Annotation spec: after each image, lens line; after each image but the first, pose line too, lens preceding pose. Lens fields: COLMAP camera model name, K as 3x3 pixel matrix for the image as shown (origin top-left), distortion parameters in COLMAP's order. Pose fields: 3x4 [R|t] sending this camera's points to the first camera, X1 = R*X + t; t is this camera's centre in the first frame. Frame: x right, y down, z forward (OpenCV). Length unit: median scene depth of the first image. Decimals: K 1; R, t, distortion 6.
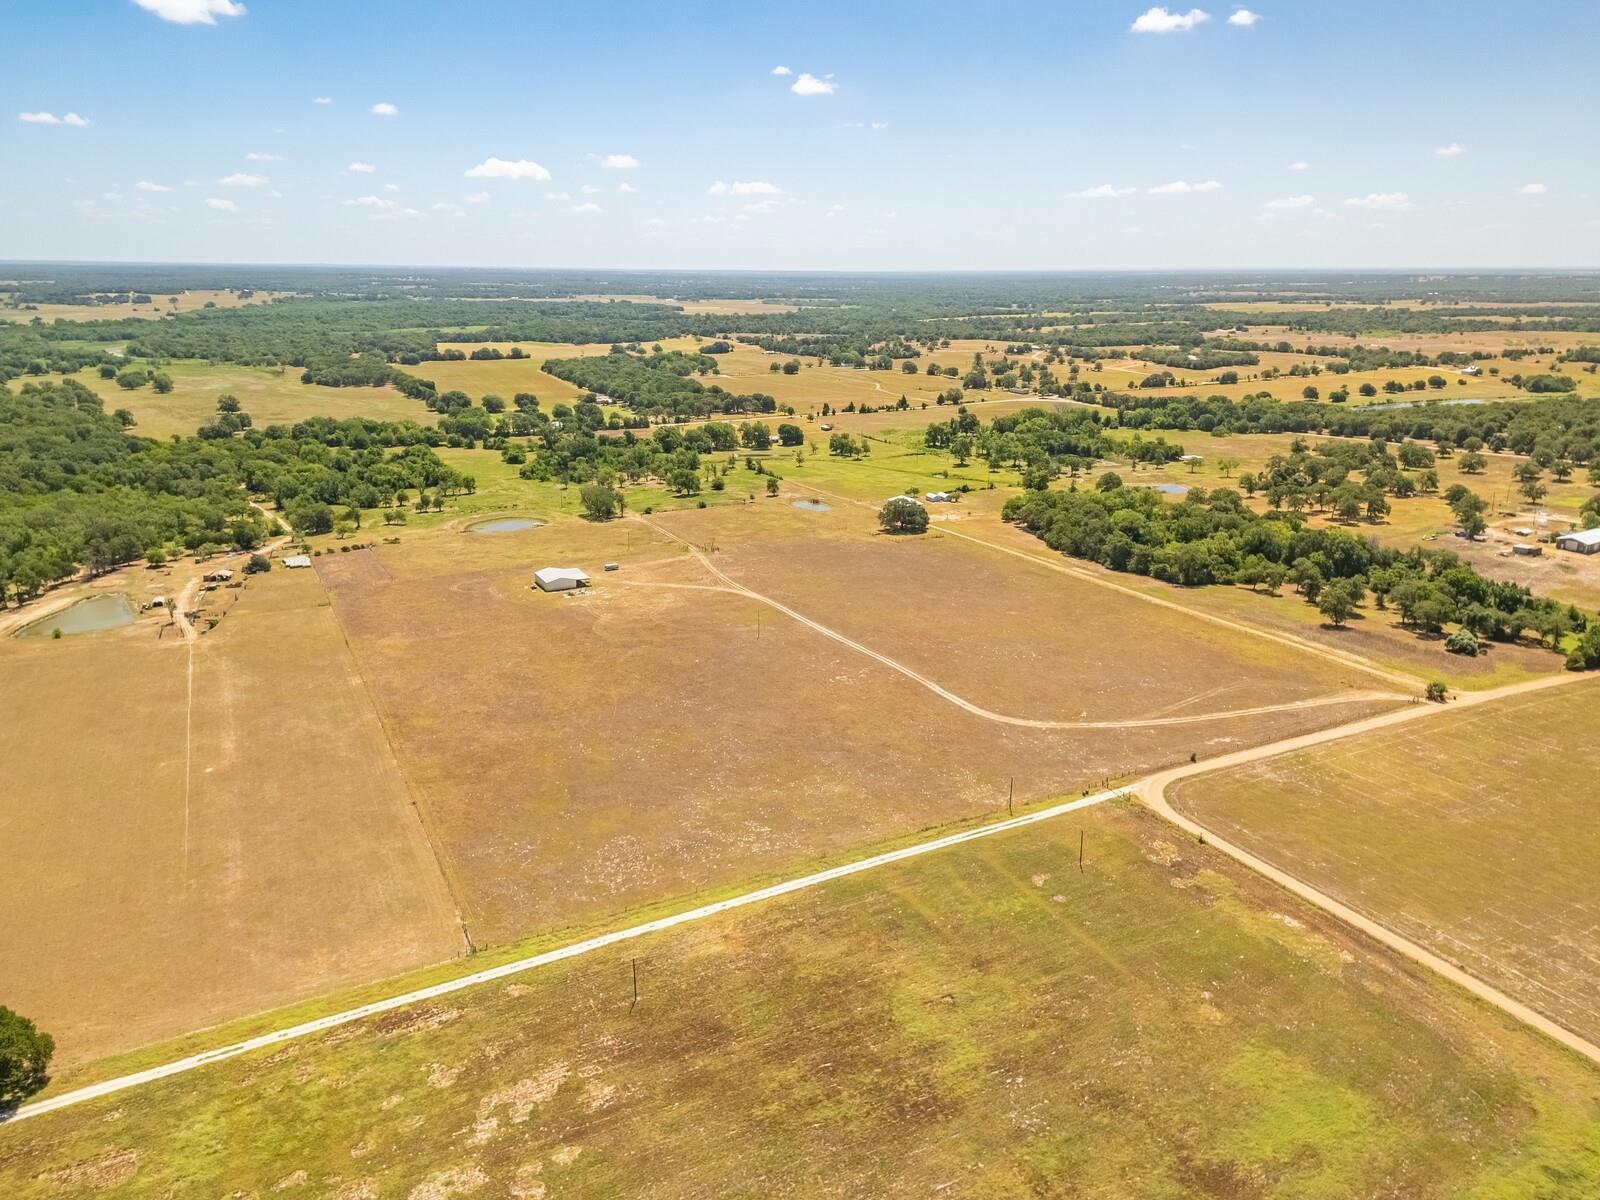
lens RADIAL K [[1106.2, 0, 809.3], [0, 1106.2, 642.6], [0, 0, 1]] dist [0.087550, -0.080175]
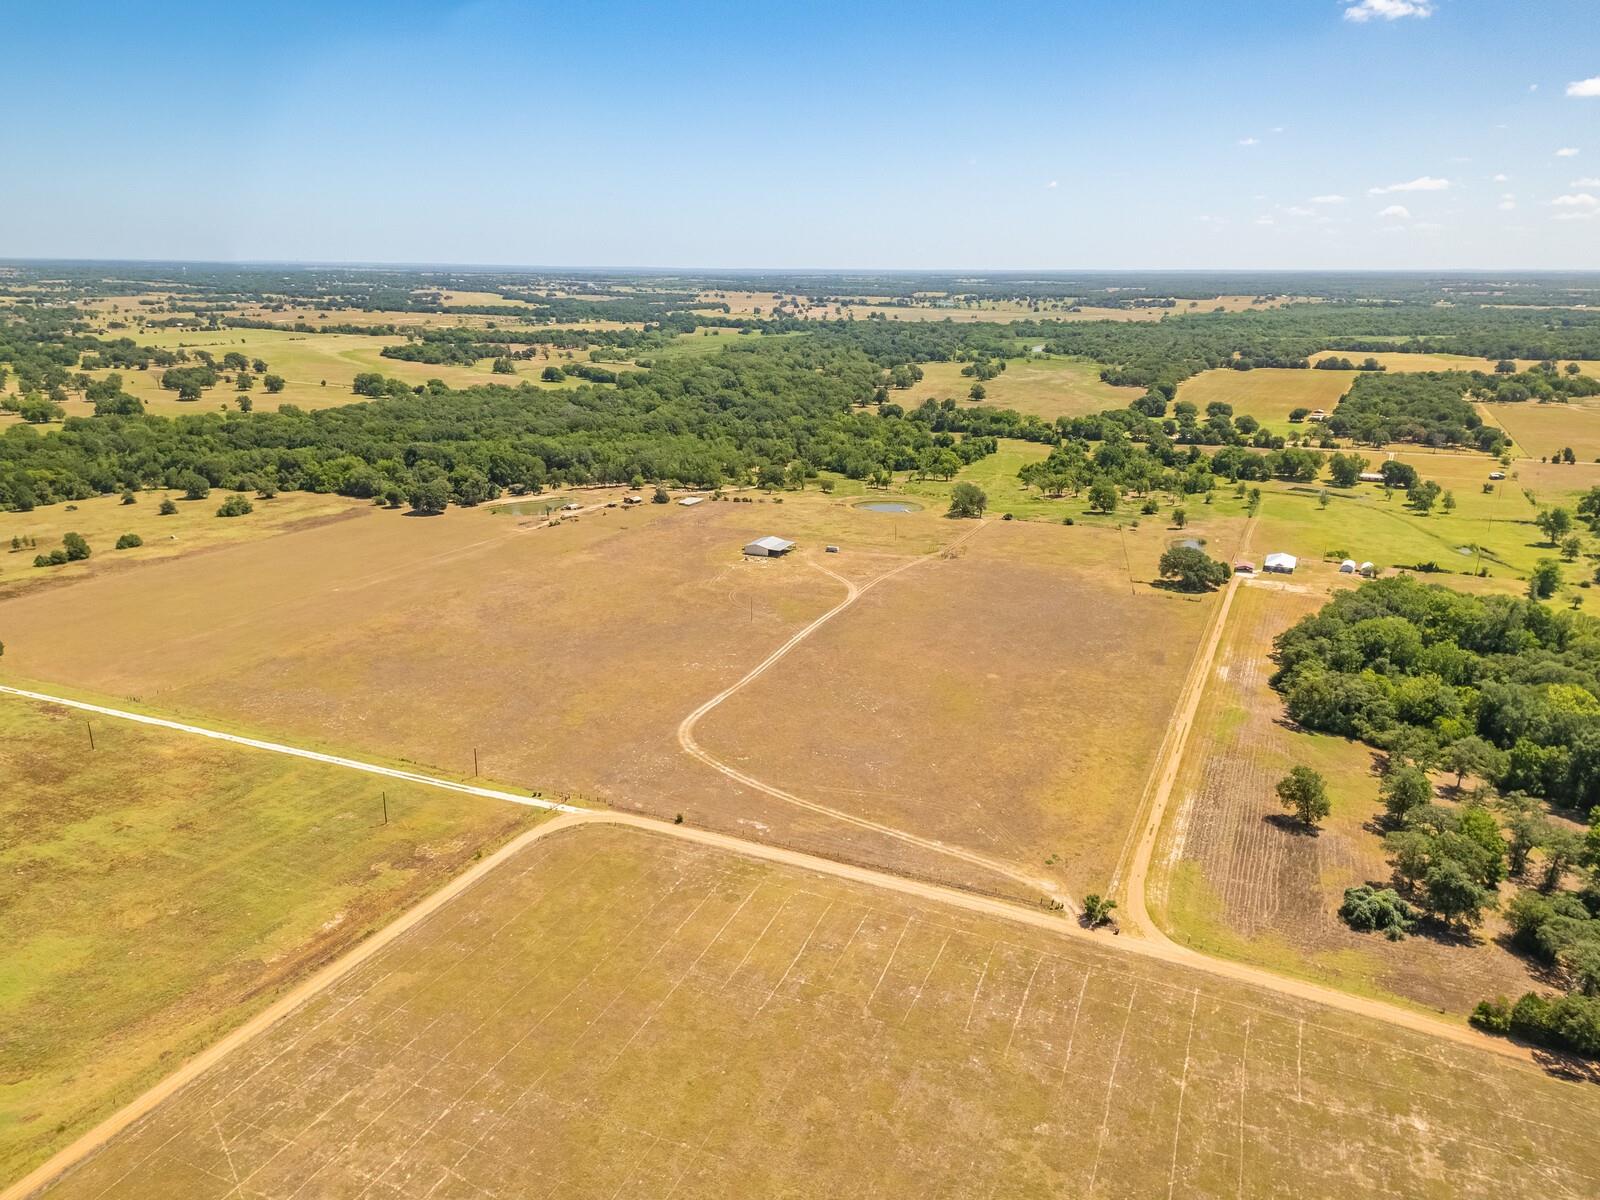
lens RADIAL K [[1106.2, 0, 809.3], [0, 1106.2, 642.6], [0, 0, 1]] dist [0.087550, -0.080175]
pose [[0.612220, 0.252000, -0.749455, 0.407026], [-0.255733, 0.960015, 0.113895, -0.062813], [0.748190, 0.121932, 0.652185, 0.189436]]
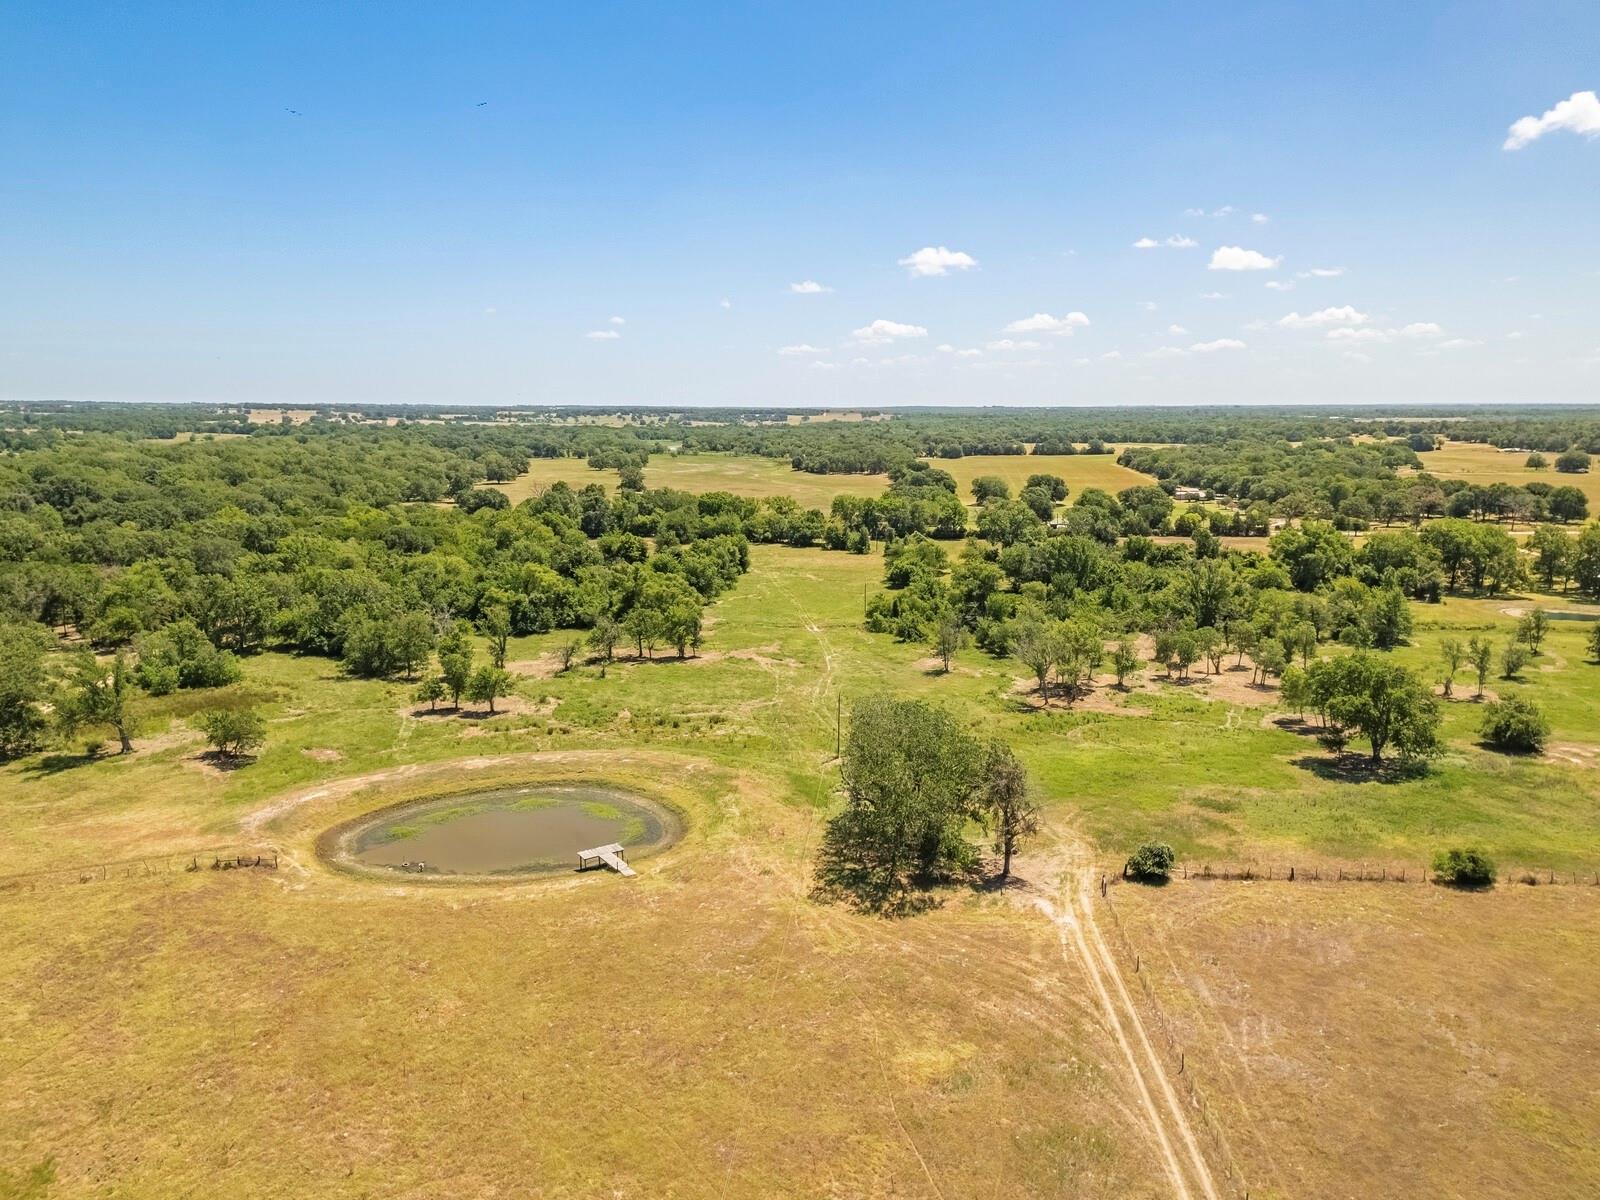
lens RADIAL K [[1098.3, 0, 811.4], [0, 1098.3, 641.4], [0, 0, 1]] dist [0.090197, -0.082145]
pose [[0.853143, 0.101897, -0.511628, -0.079764], [-0.162070, 0.983979, -0.074282, -0.105301], [0.495863, 0.146293, 0.855990, 0.634150]]
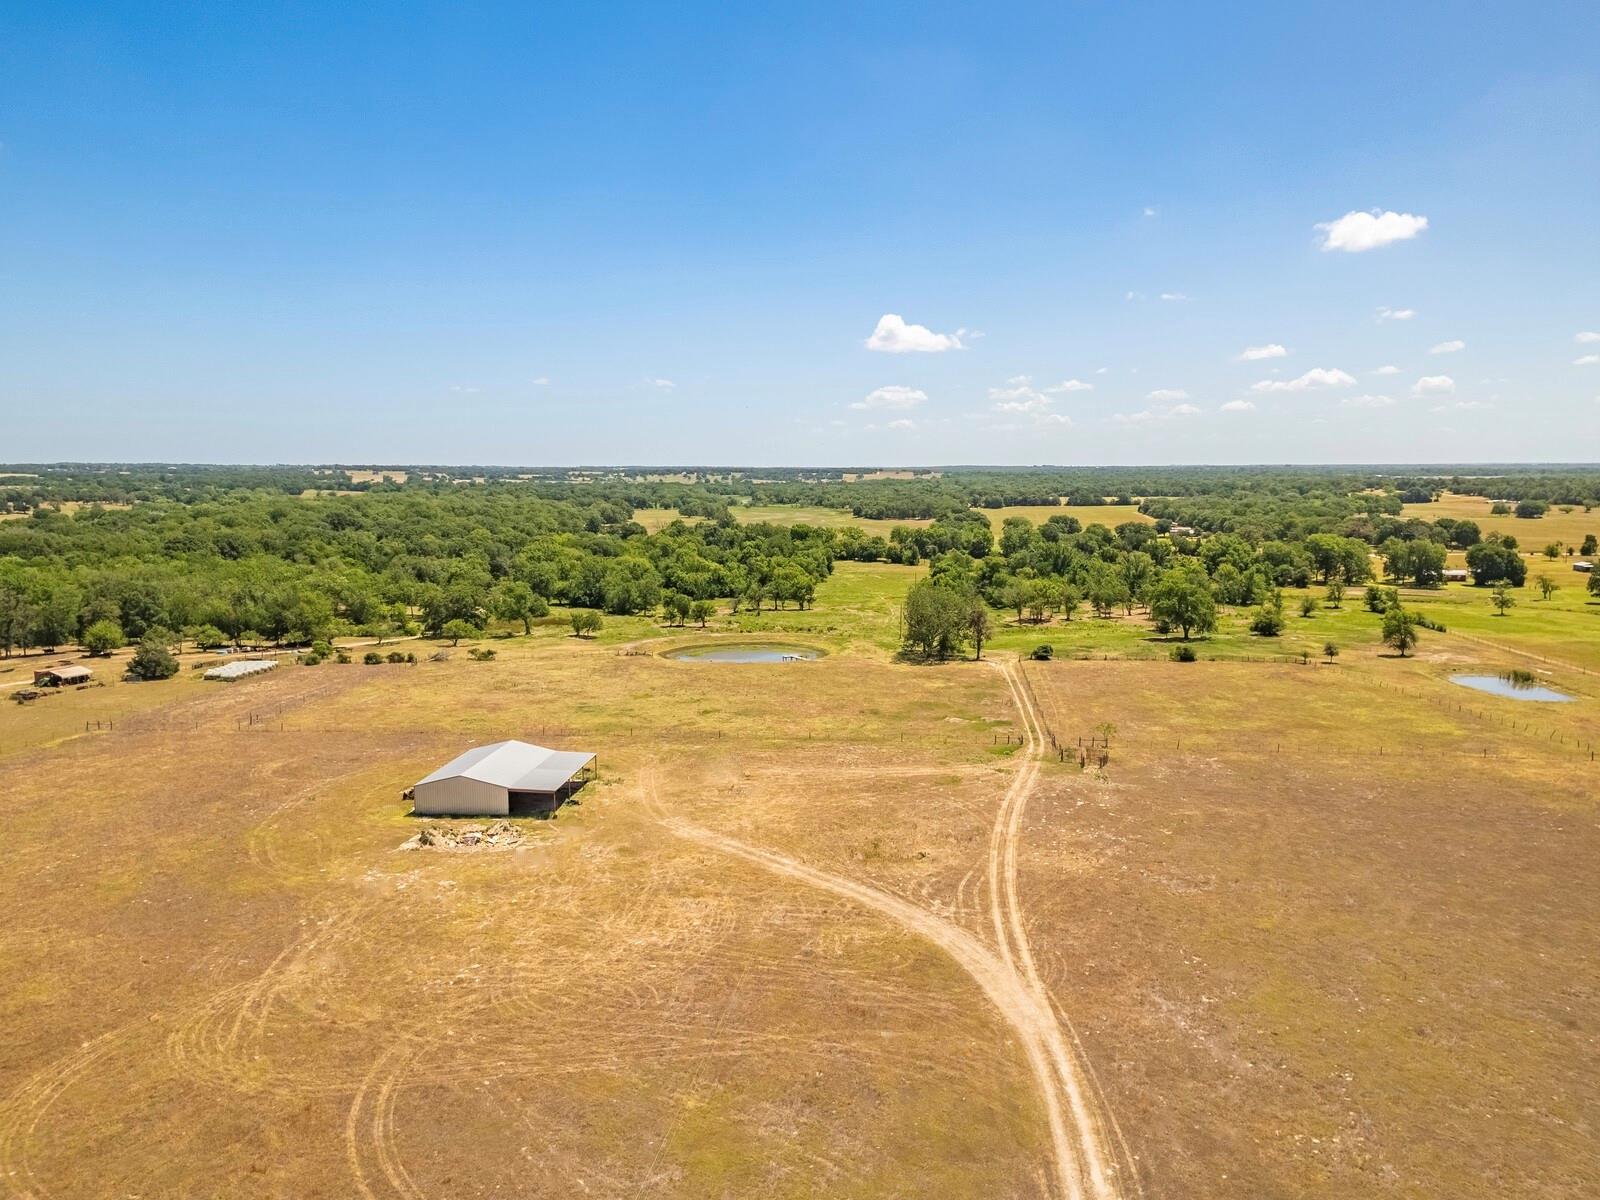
lens RADIAL K [[1106.2, 0, 809.3], [0, 1106.2, 642.6], [0, 0, 1]] dist [0.087550, -0.080175]
pose [[0.827108, 0.079721, -0.556360, 0.014933], [-0.173564, 0.977737, -0.117926, -0.044956], [0.534572, 0.194102, 0.822531, 0.473138]]
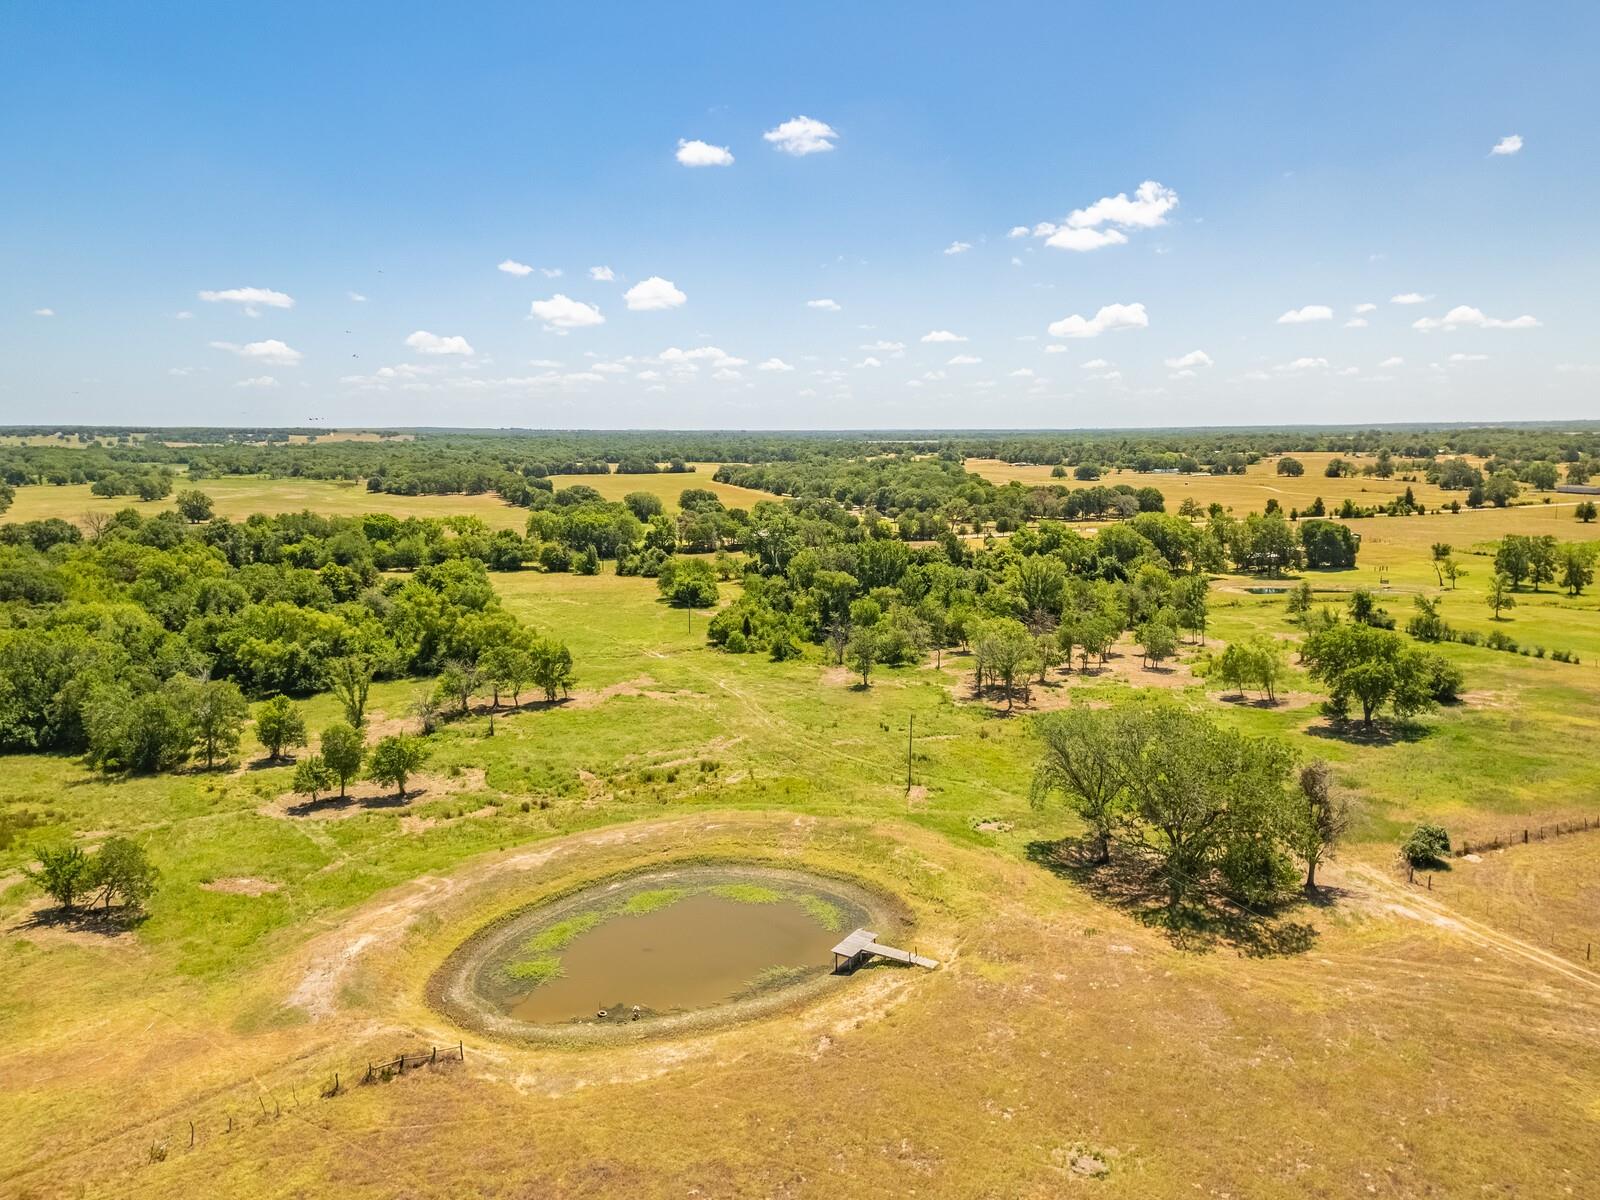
lens RADIAL K [[1106.2, 0, 809.3], [0, 1106.2, 642.6], [0, 0, 1]] dist [0.087550, -0.080175]
pose [[0.992673, 0.013755, -0.120048, -0.177955], [-0.030095, 0.990336, -0.135382, -0.098409], [0.117026, 0.138003, 0.983494, 0.632639]]
